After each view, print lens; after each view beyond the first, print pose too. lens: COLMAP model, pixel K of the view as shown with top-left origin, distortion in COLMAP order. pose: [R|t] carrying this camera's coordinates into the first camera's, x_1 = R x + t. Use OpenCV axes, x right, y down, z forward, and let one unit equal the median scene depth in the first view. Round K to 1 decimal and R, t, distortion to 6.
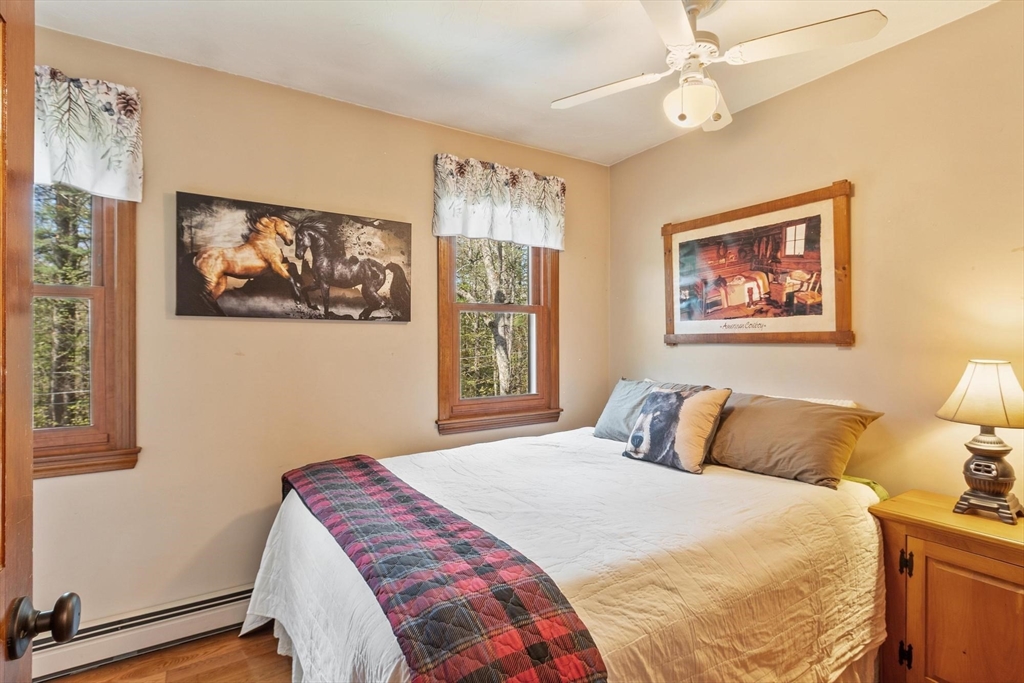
lens RADIAL K [[498.2, 0, 509.9], [0, 498.2, 350.8], [0, 0, 1]] dist [0.002957, -0.000518]
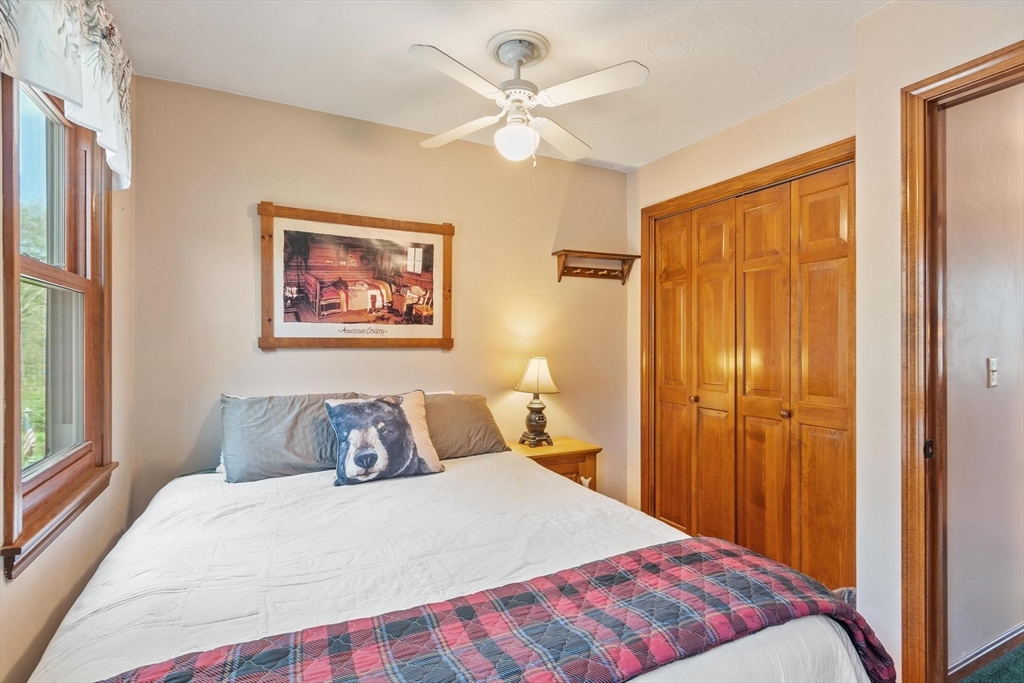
lens RADIAL K [[498.2, 0, 509.9], [0, 498.2, 350.8], [0, 0, 1]] dist [0.002957, -0.000518]
pose [[0.094912, -0.007728, 0.995456, -0.567752], [0.019111, 0.999800, 0.005939, -0.010264], [-0.995302, 0.018460, 0.095041, 0.651526]]
